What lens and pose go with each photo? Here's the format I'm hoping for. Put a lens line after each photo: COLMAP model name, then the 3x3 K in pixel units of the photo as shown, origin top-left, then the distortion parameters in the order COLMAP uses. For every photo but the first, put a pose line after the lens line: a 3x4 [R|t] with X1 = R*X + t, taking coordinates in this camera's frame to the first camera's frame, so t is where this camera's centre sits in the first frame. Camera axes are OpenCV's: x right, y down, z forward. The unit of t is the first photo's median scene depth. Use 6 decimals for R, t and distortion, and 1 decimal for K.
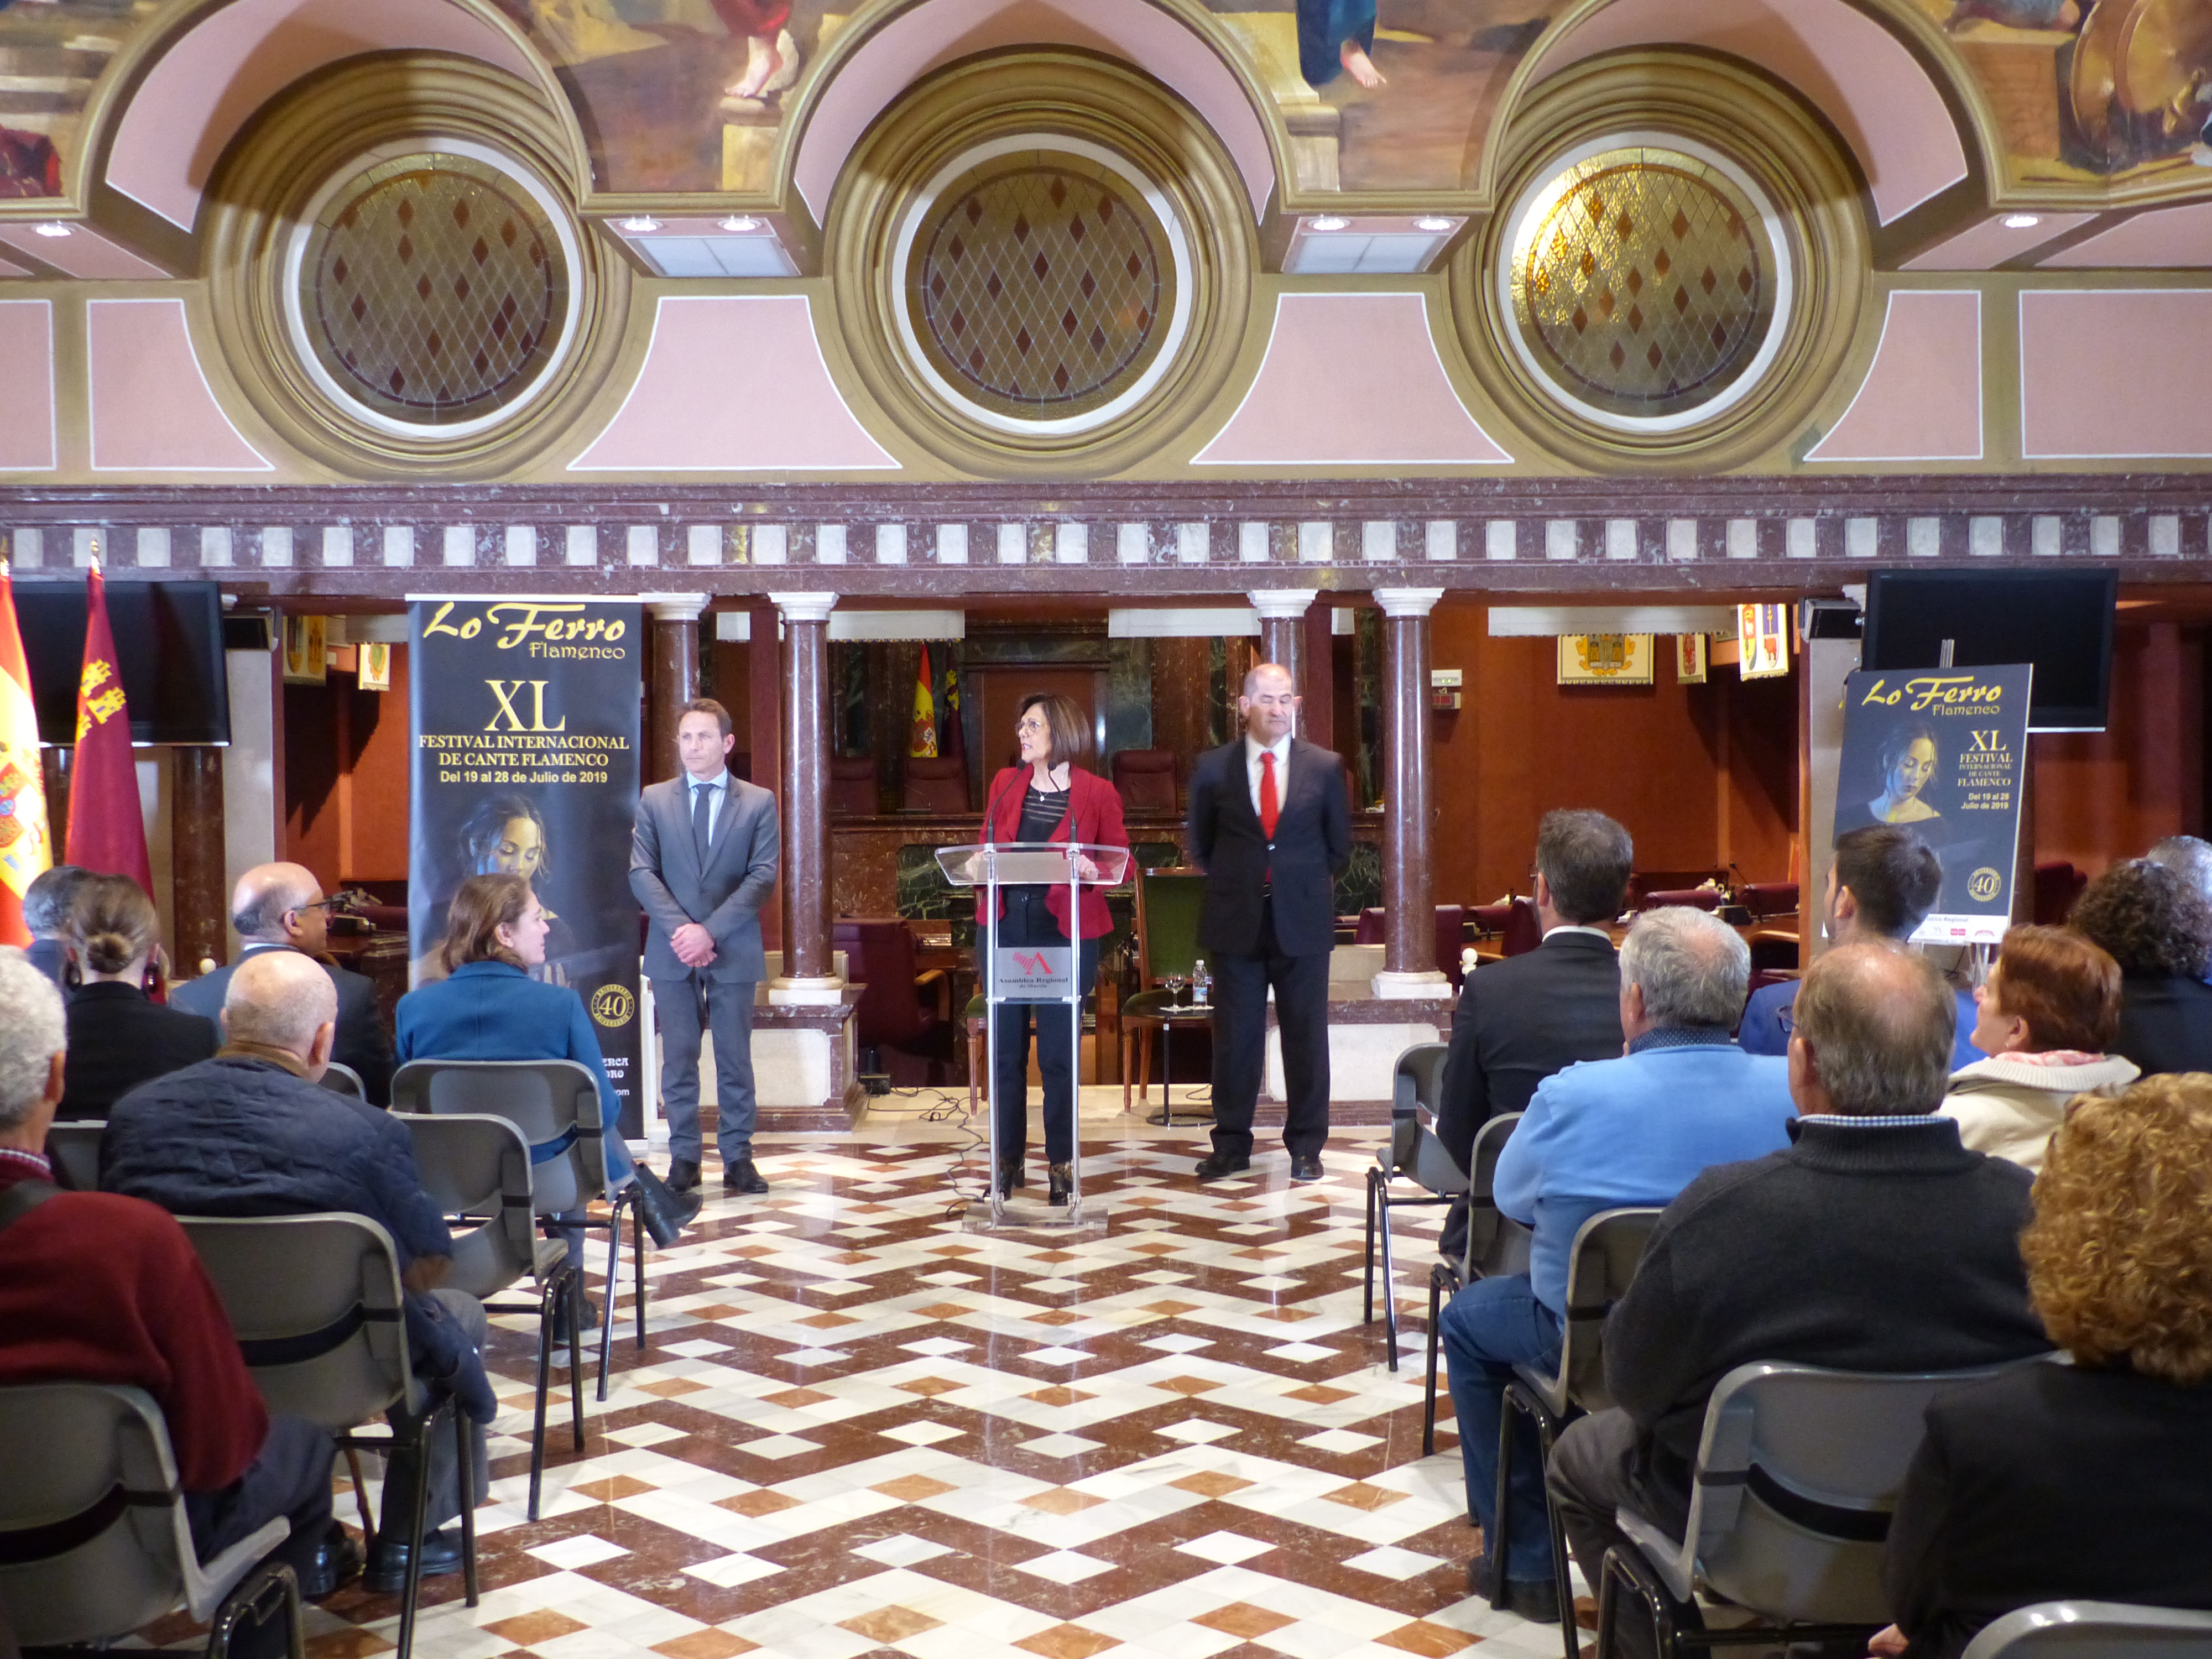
lens RADIAL K [[2457.2, 0, 1103.6], [0, 2457.2, 796.1], [0, 0, 1]] dist [-0.144158, 0.462686]
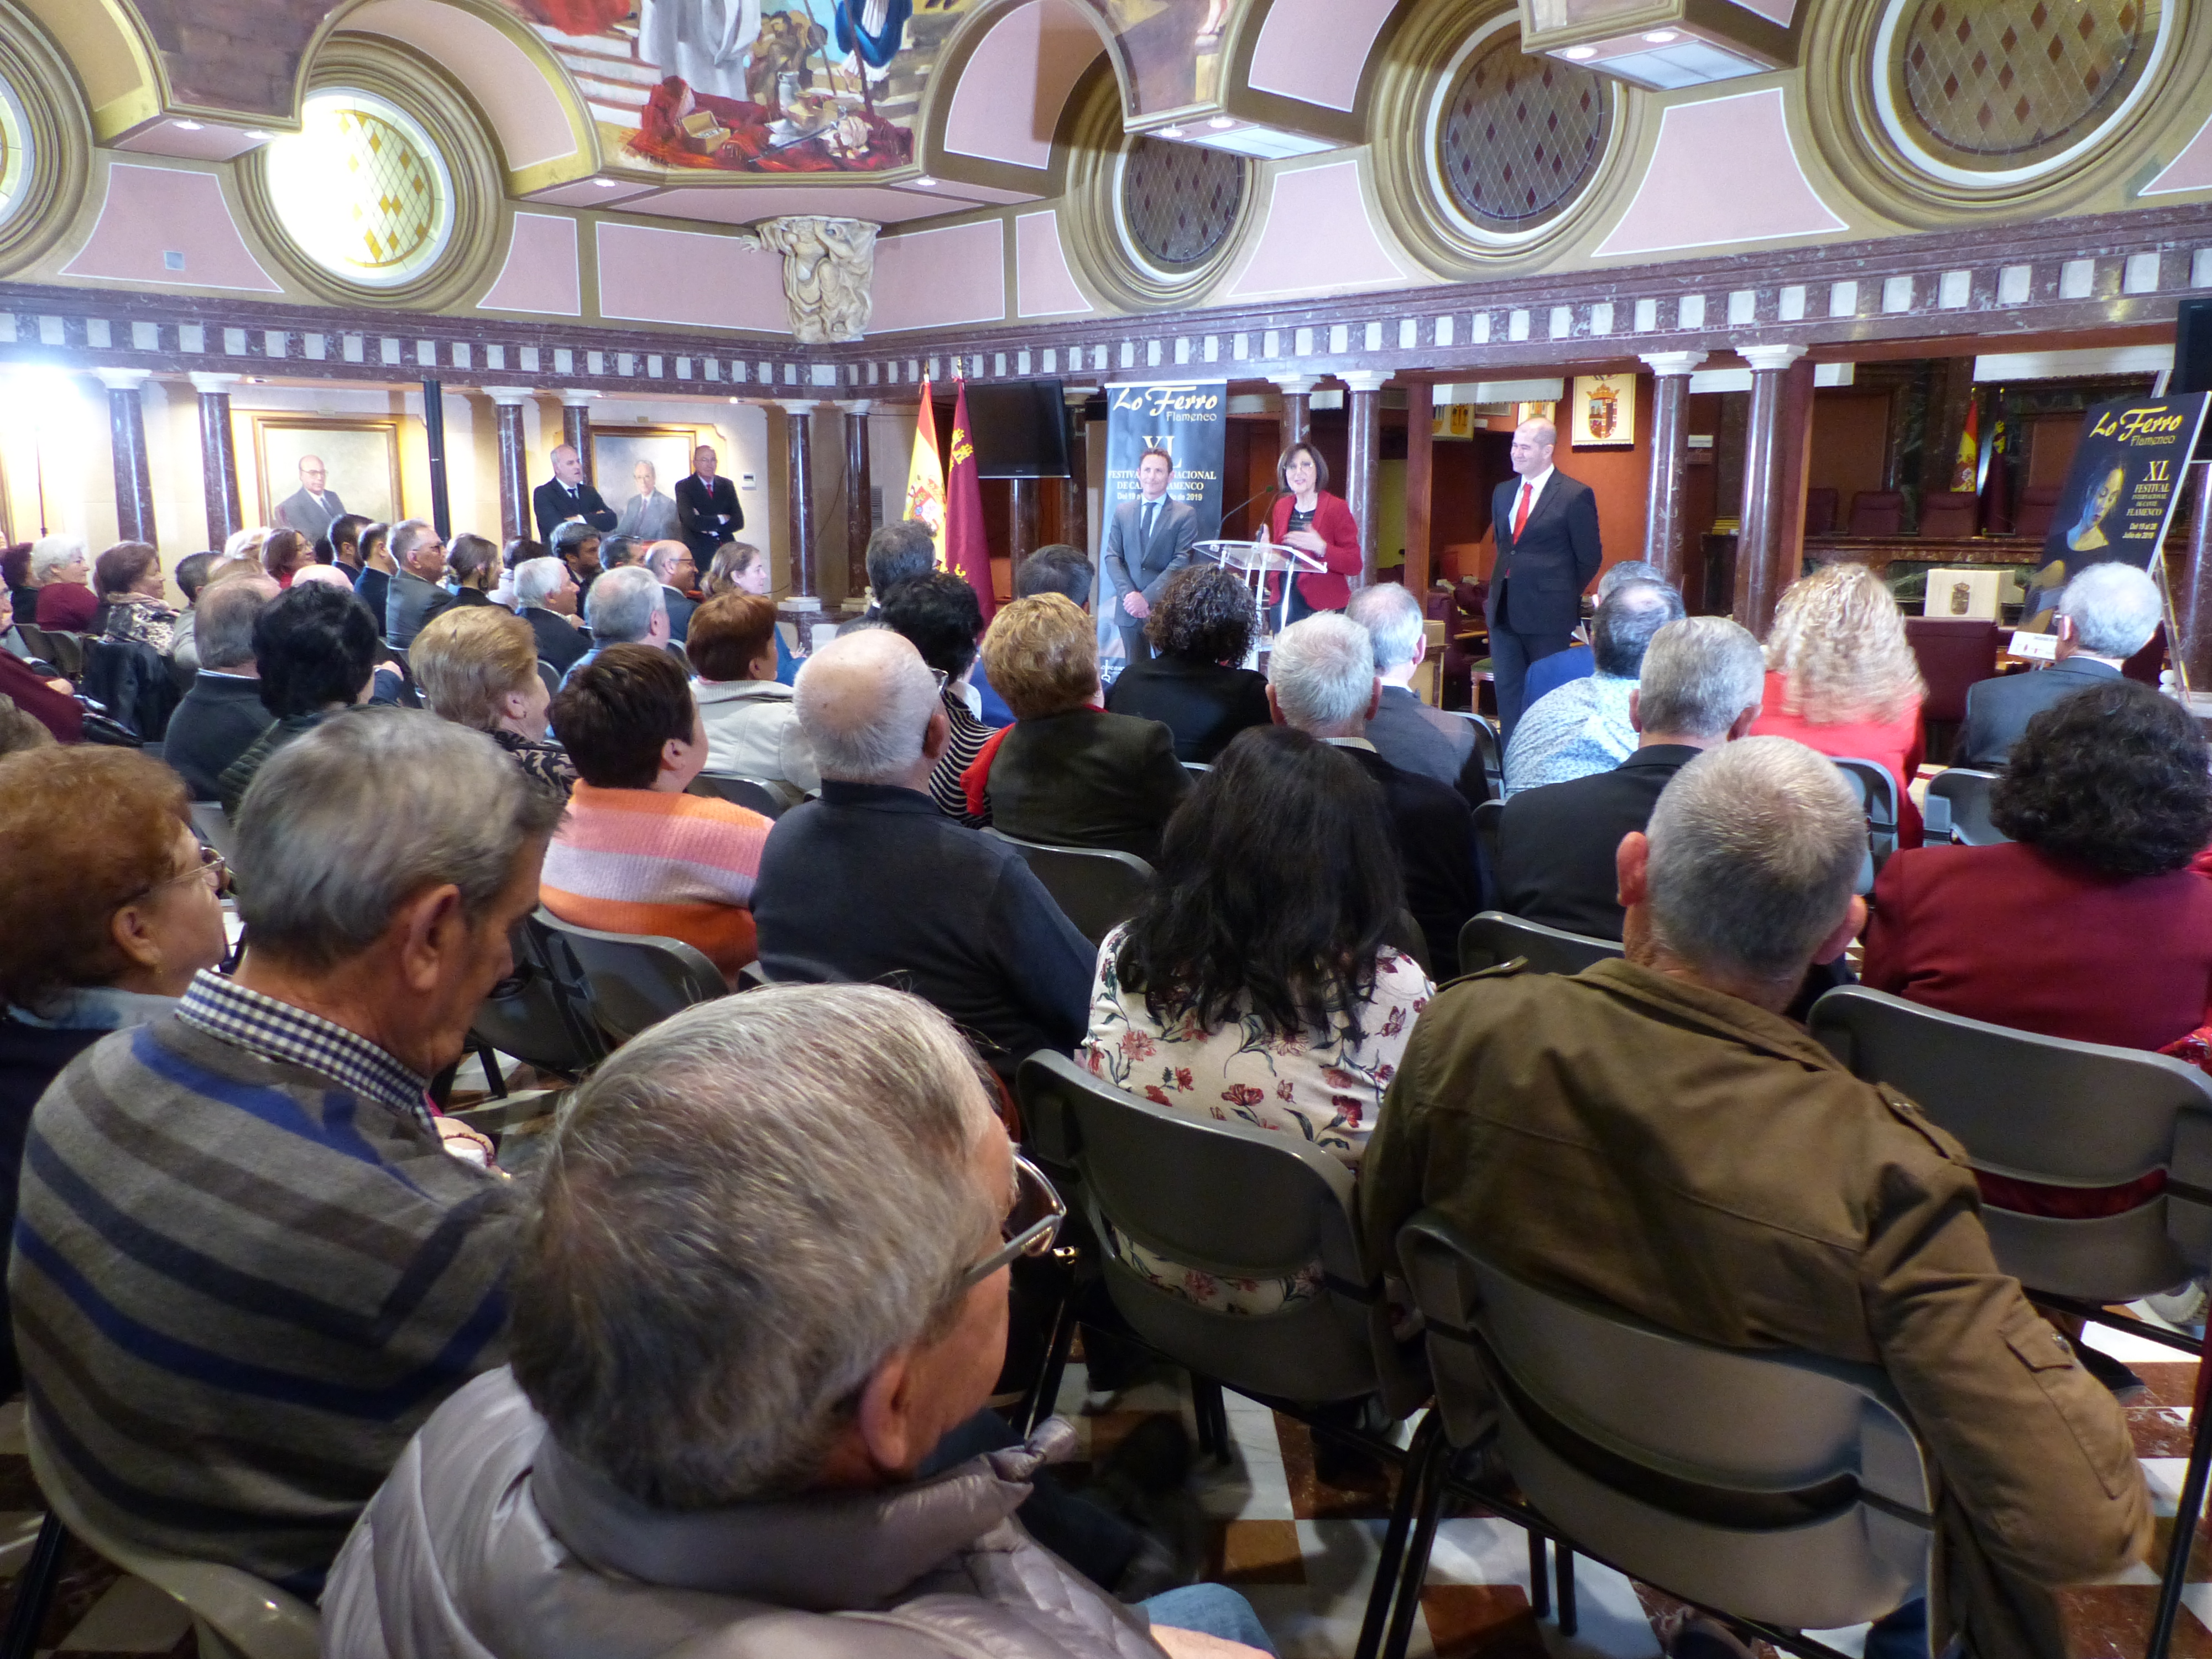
lens RADIAL K [[1671.8, 0, 1105.7], [0, 1671.8, 767.9], [0, 0, 1]] dist [0.000529, 0.008765]
pose [[0.703982, 0.121957, -0.699668, 0.503291], [-0.018504, 0.987961, 0.153590, 0.000409], [0.709977, -0.095178, 0.697764, 0.171635]]
